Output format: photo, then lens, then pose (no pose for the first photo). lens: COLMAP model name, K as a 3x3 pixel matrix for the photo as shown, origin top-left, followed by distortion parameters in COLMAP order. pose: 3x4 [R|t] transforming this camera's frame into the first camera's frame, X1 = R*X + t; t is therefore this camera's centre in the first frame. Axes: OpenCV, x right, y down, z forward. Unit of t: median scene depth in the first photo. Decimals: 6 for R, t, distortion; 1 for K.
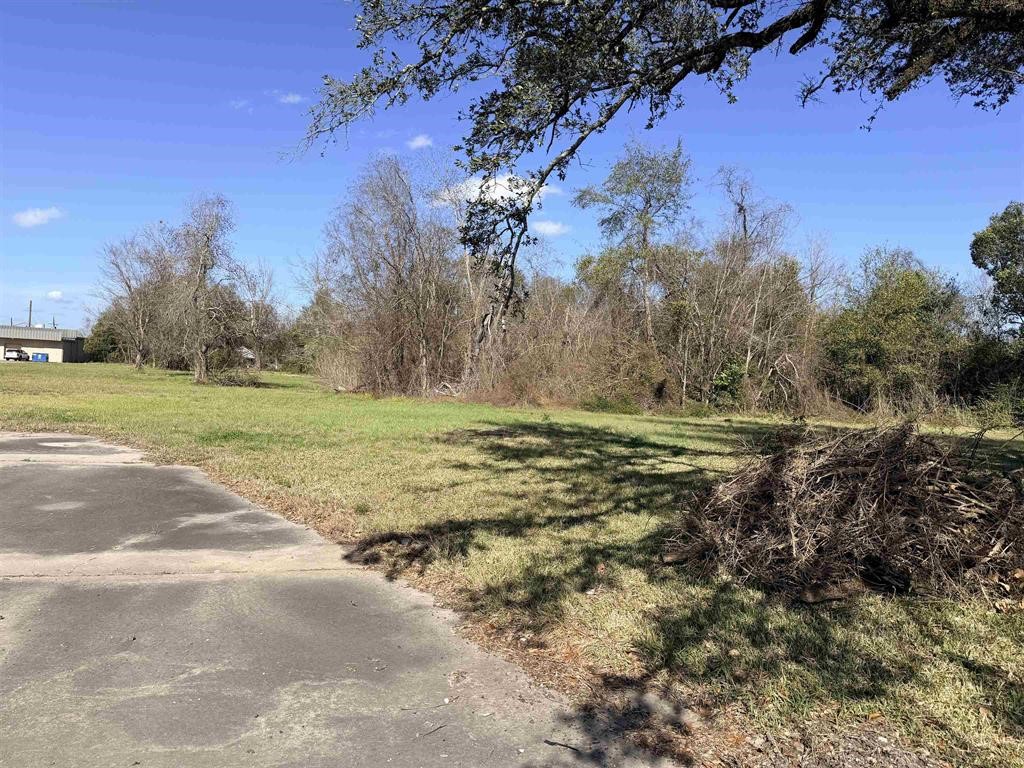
lens RADIAL K [[705.0, 0, 512.0], [0, 705.0, 384.0], [0, 0, 1]] dist [0.056210, -0.077544]
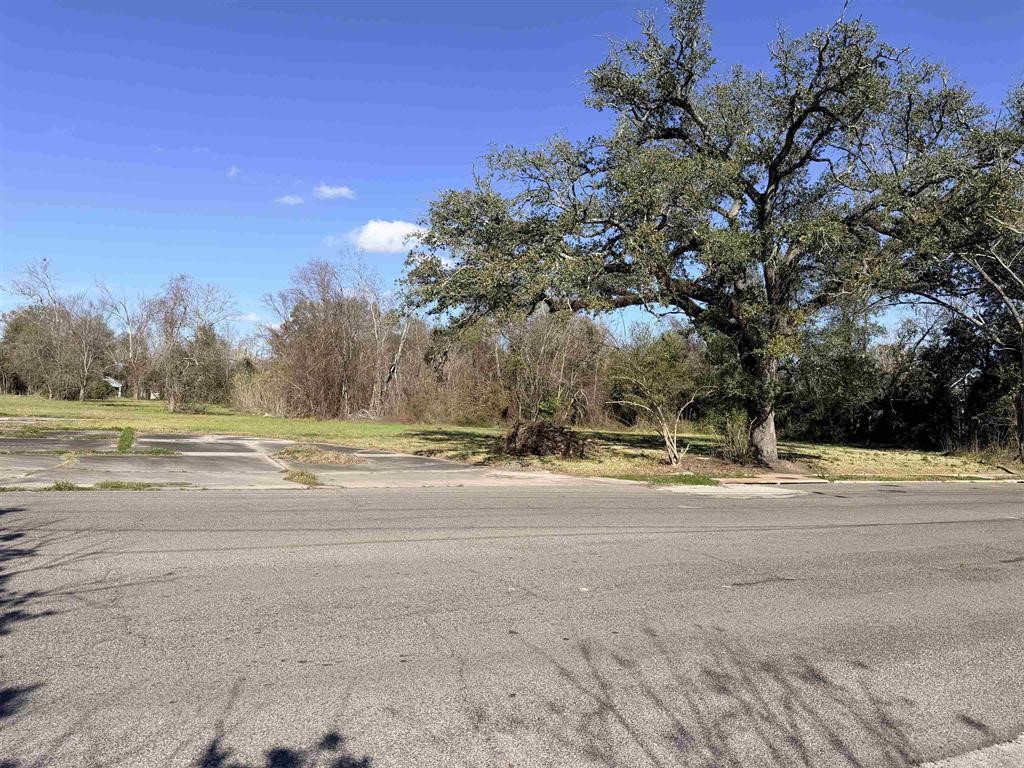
lens RADIAL K [[705.0, 0, 512.0], [0, 705.0, 384.0], [0, 0, 1]] dist [0.056210, -0.077544]
pose [[0.980395, -0.004926, 0.196979, -0.082349], [0.011356, 0.999438, -0.031529, -0.006009], [-0.196714, 0.033147, 0.979901, -0.533209]]
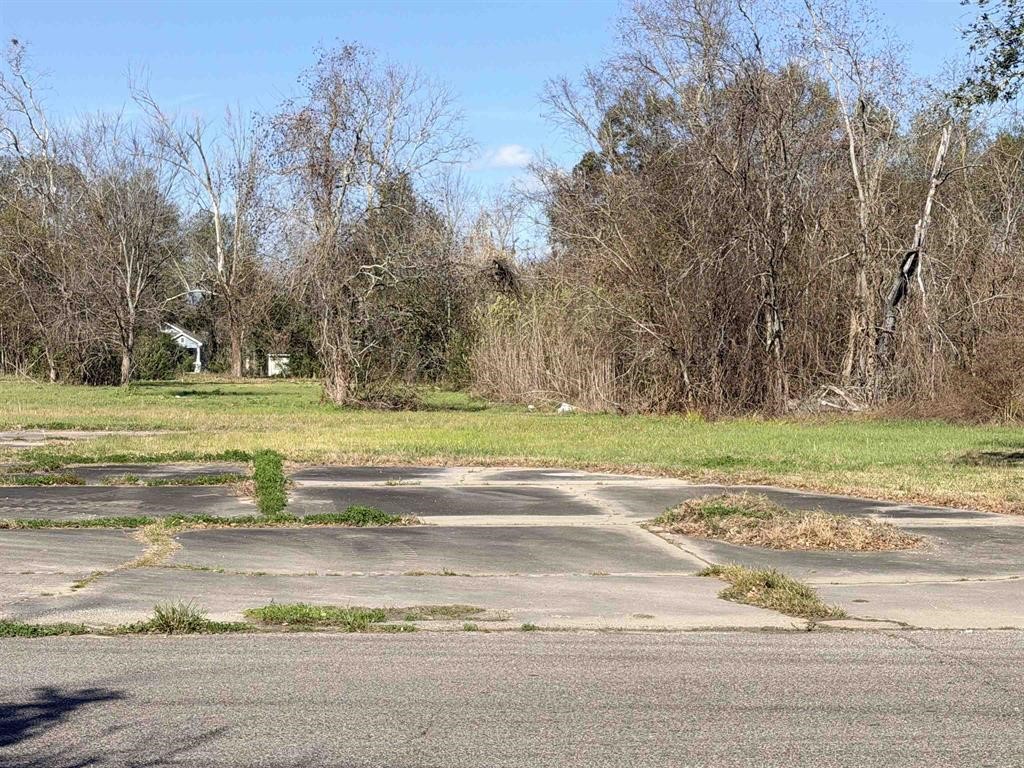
lens RADIAL K [[1950.3, 0, 512.0], [0, 1950.3, 384.0], [0, 0, 1]] dist [0.209125, -0.039438]
pose [[0.988935, -0.044743, -0.141440, -0.124616], [0.044606, 0.998996, -0.004142, -0.008051], [0.141484, -0.002213, 0.989938, -0.479186]]
